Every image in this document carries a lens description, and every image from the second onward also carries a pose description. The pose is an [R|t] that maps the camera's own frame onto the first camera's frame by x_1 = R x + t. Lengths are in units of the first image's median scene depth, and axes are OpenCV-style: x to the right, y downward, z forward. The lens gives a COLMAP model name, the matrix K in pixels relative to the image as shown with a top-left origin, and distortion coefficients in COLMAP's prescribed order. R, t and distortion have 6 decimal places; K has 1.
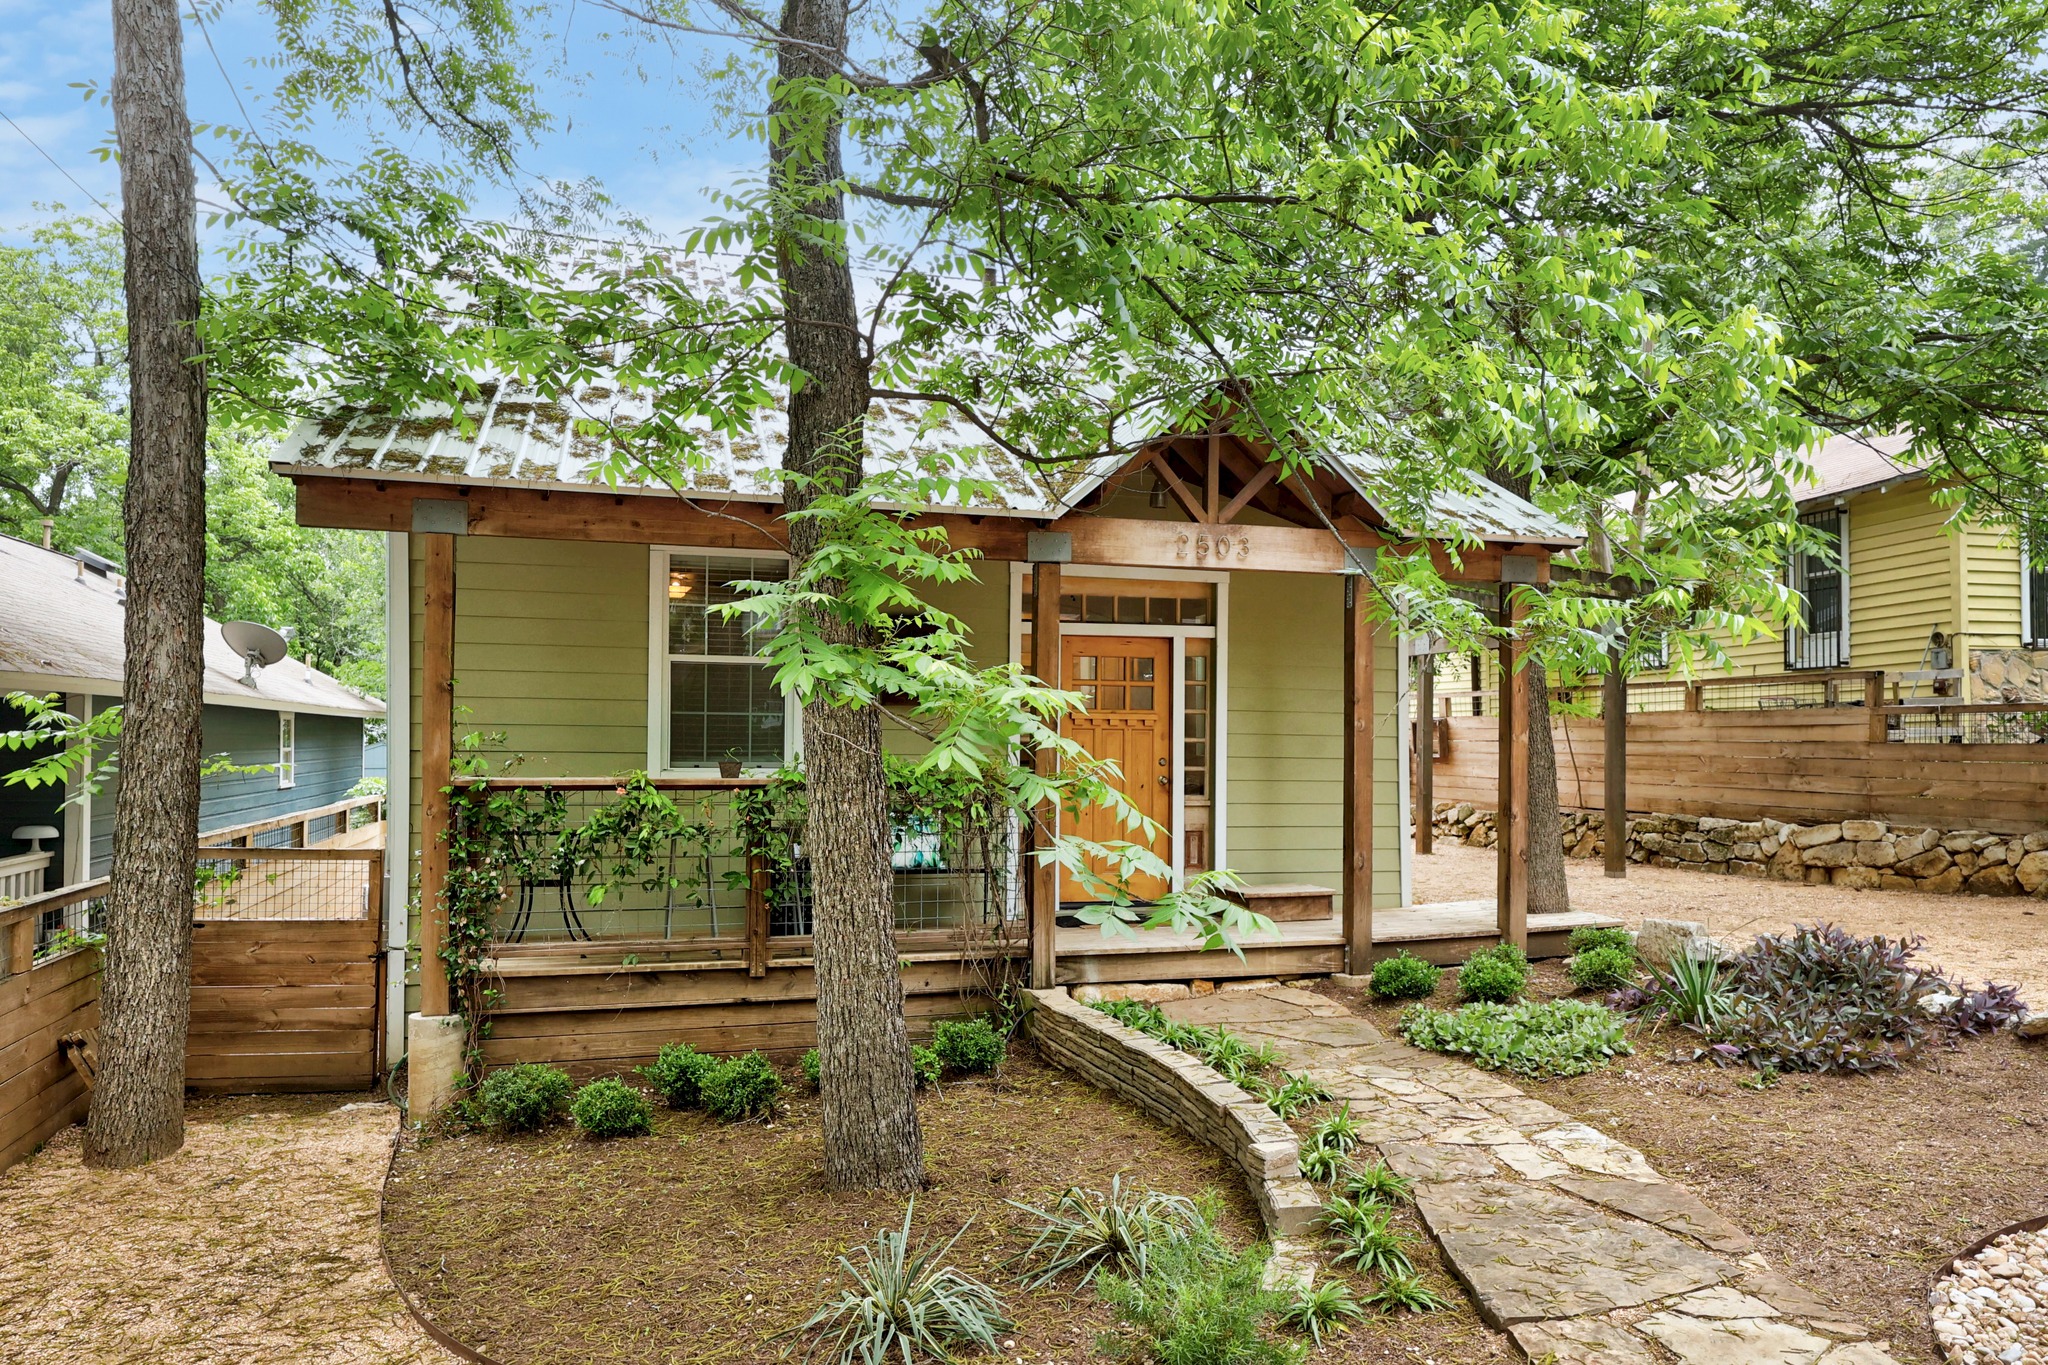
lens RADIAL K [[1556.6, 0, 1024.0], [0, 1556.6, 682.5], [0, 0, 1]] dist [-0.002364, 0.001837]
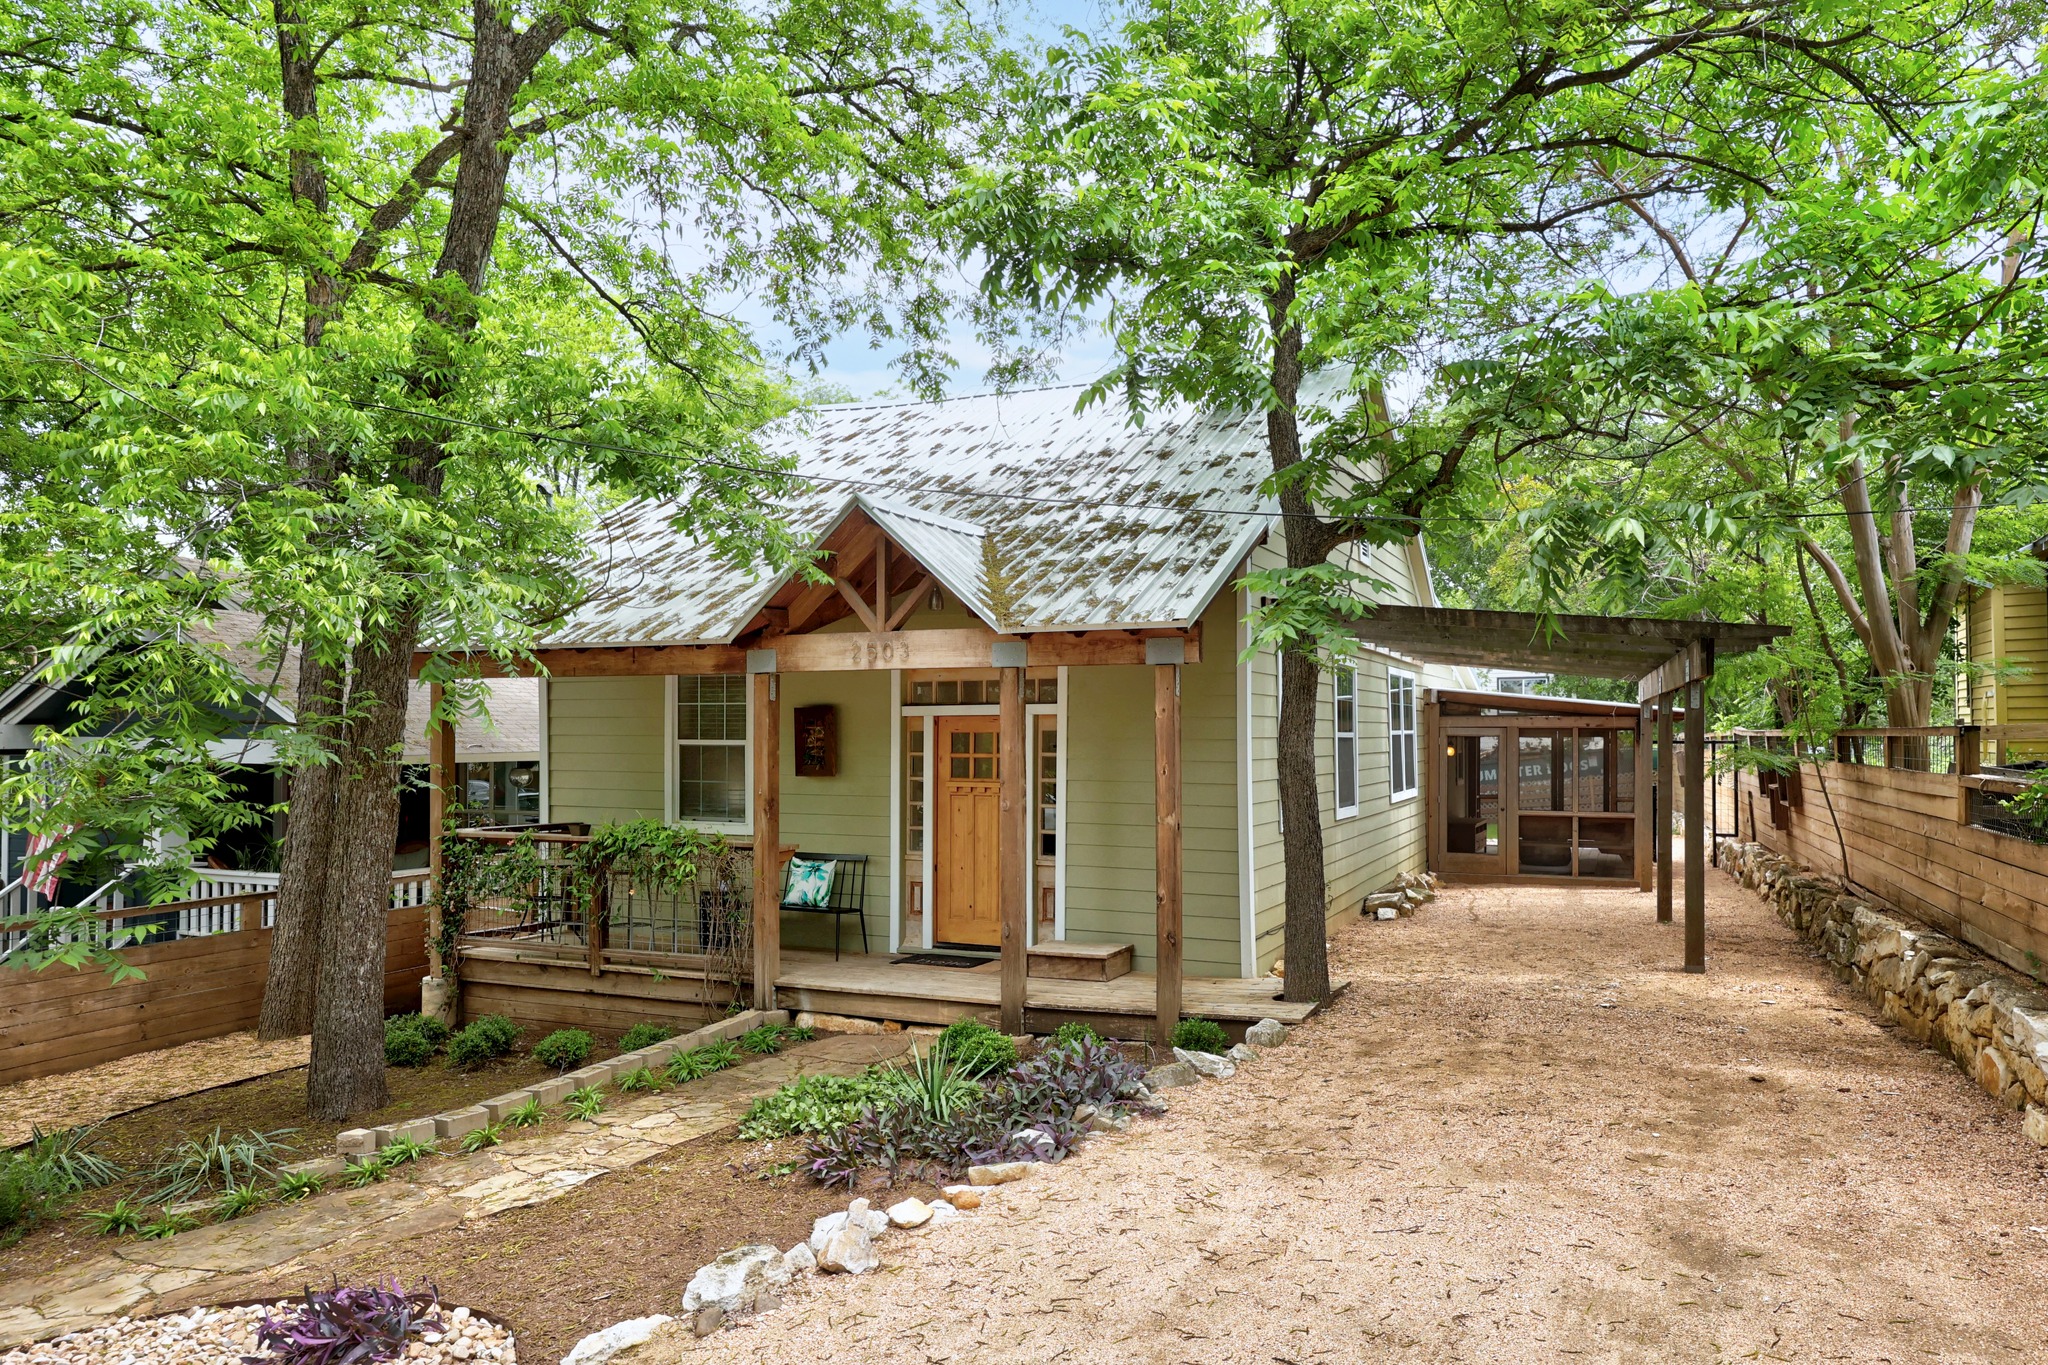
lens RADIAL K [[1429.3, 0, 1053.5], [0, 1429.3, 662.6], [0, 0, 1]] dist [-0.001319, -0.003444]
pose [[0.732756, -0.039502, -0.679344, 1.045675], [0.032150, 0.999209, -0.023424, -0.054241], [0.679732, -0.004677, 0.733446, 0.326175]]
